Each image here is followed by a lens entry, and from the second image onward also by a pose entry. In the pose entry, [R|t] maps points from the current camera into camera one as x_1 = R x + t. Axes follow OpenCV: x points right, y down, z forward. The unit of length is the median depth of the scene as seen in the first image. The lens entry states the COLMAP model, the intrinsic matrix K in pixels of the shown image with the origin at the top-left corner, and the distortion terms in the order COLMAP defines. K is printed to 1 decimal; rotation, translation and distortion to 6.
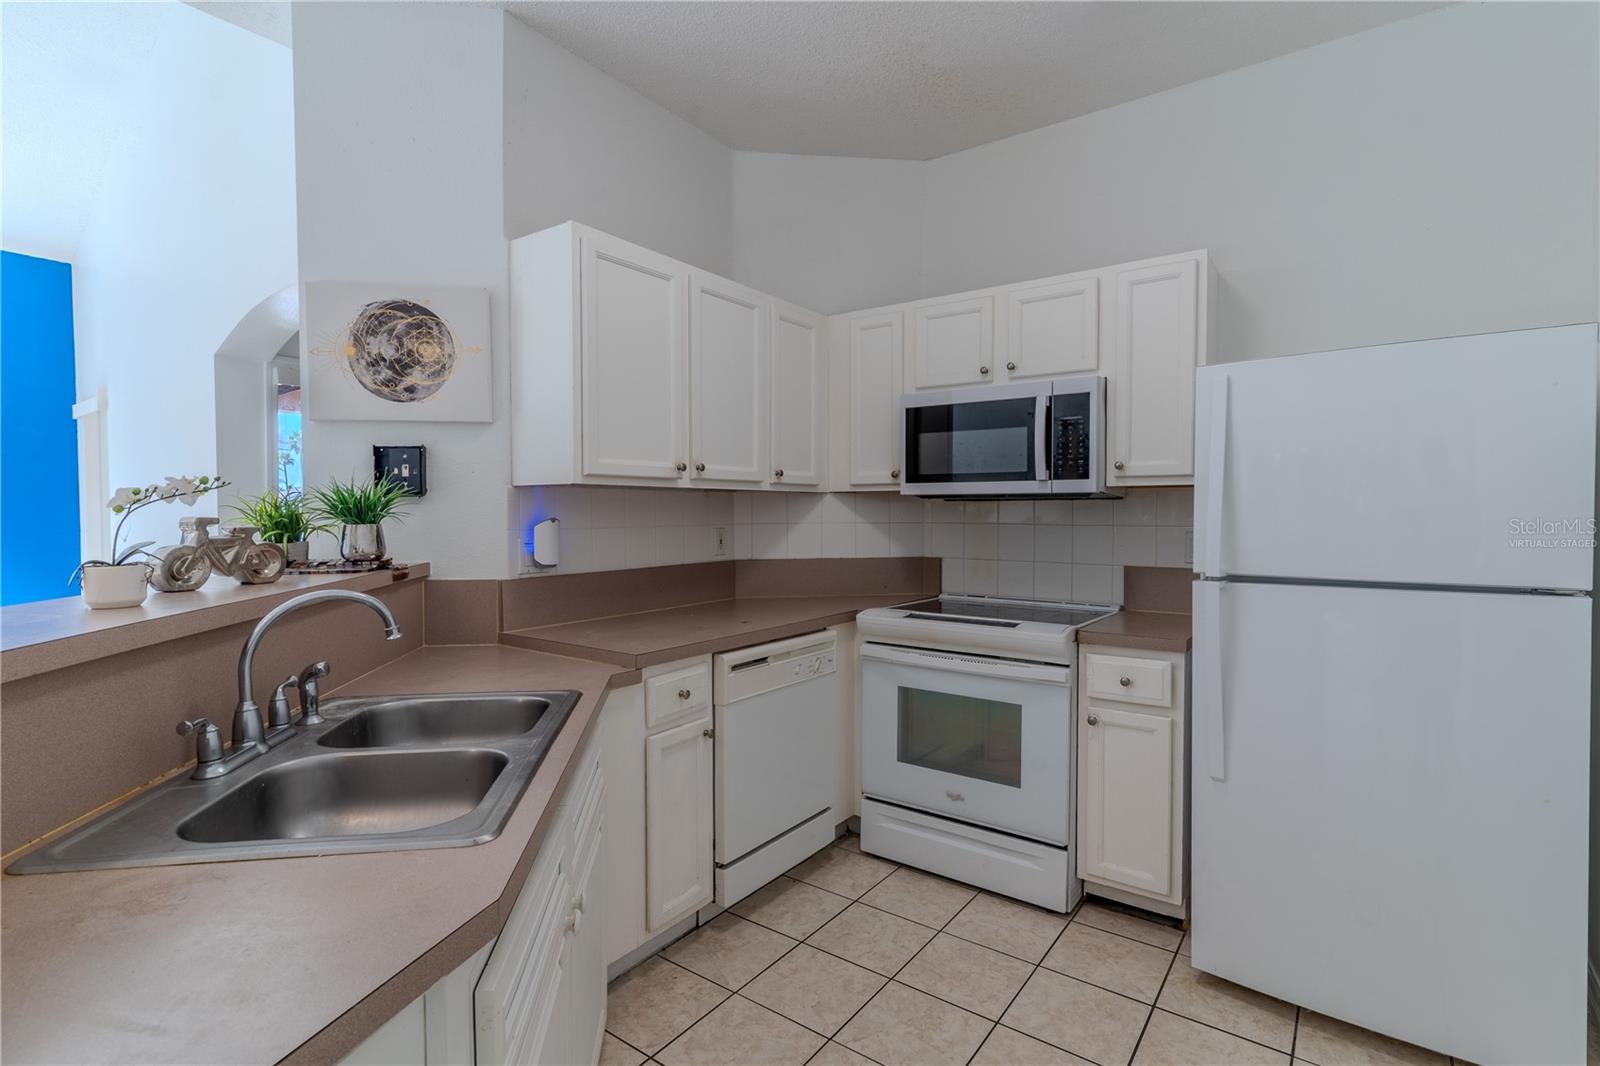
lens RADIAL K [[770.5, 0, 806.0], [0, 770.5, 529.8], [0, 0, 1]] dist [0.002243, 0.000815]
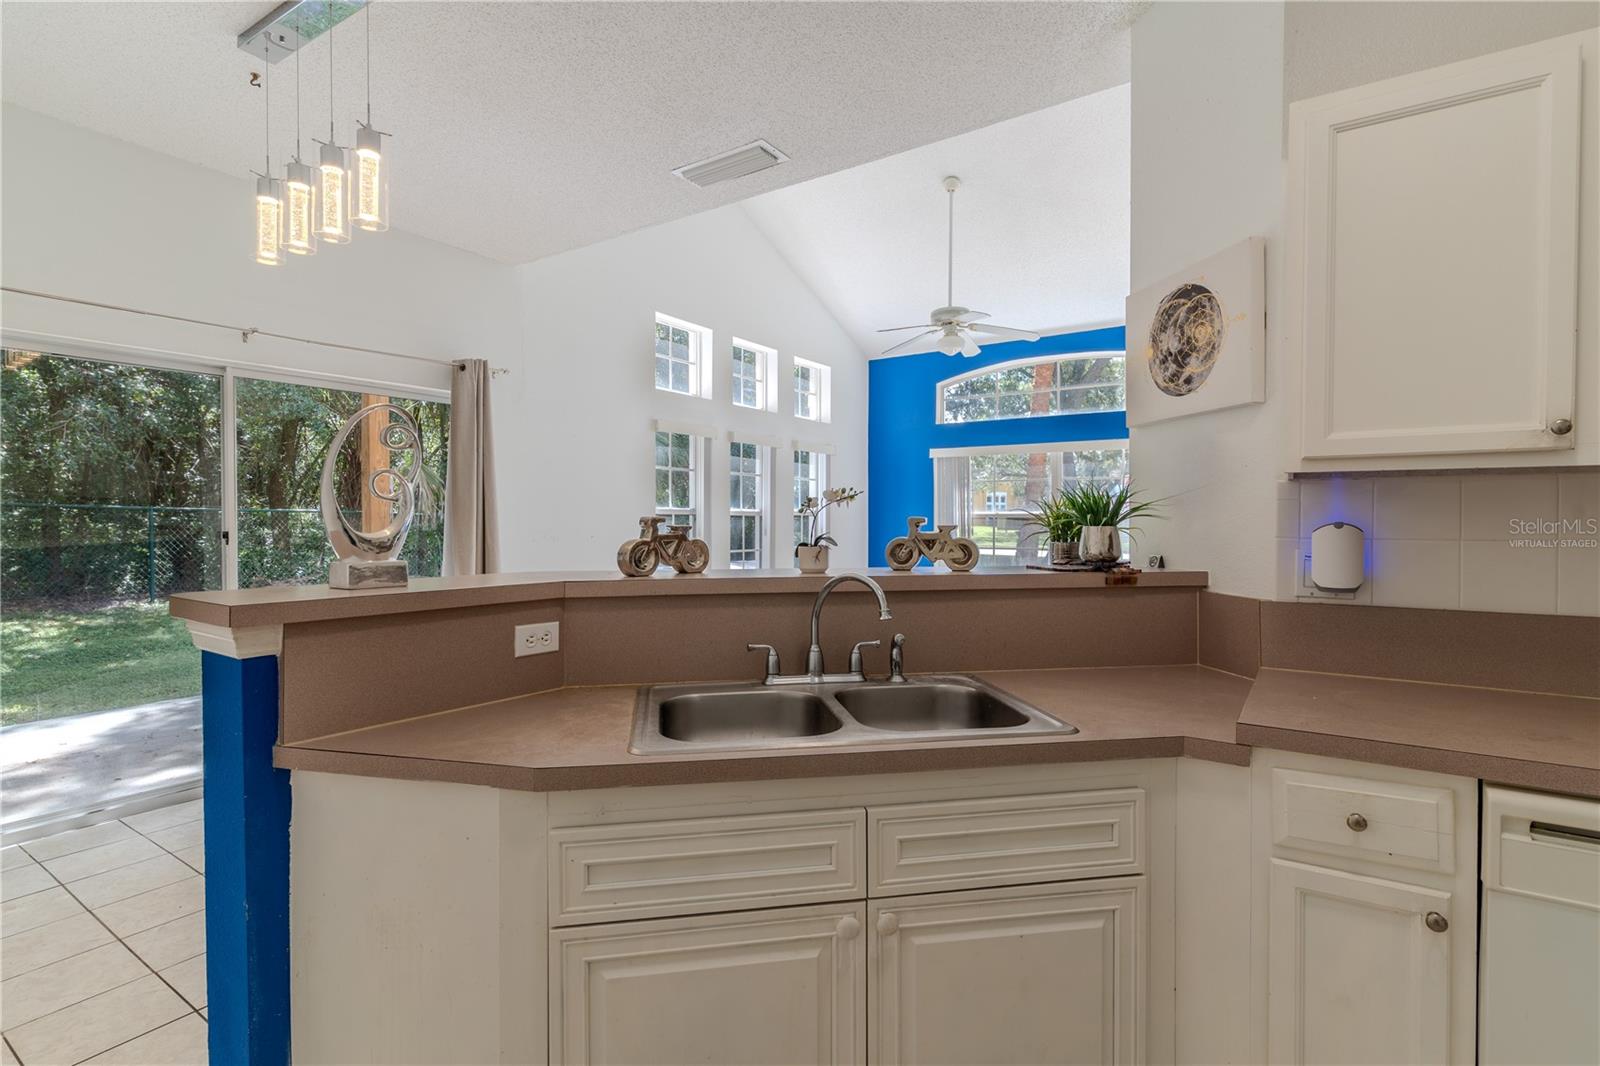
lens RADIAL K [[770.5, 0, 805.6], [0, 770.5, 527.7], [0, 0, 1]] dist [0.002243, 0.000815]
pose [[0.044153, 0.009065, -0.998984, 0.379992], [-0.030082, 0.999517, 0.007740, -0.001370], [0.998572, 0.029710, 0.044405, 0.514722]]
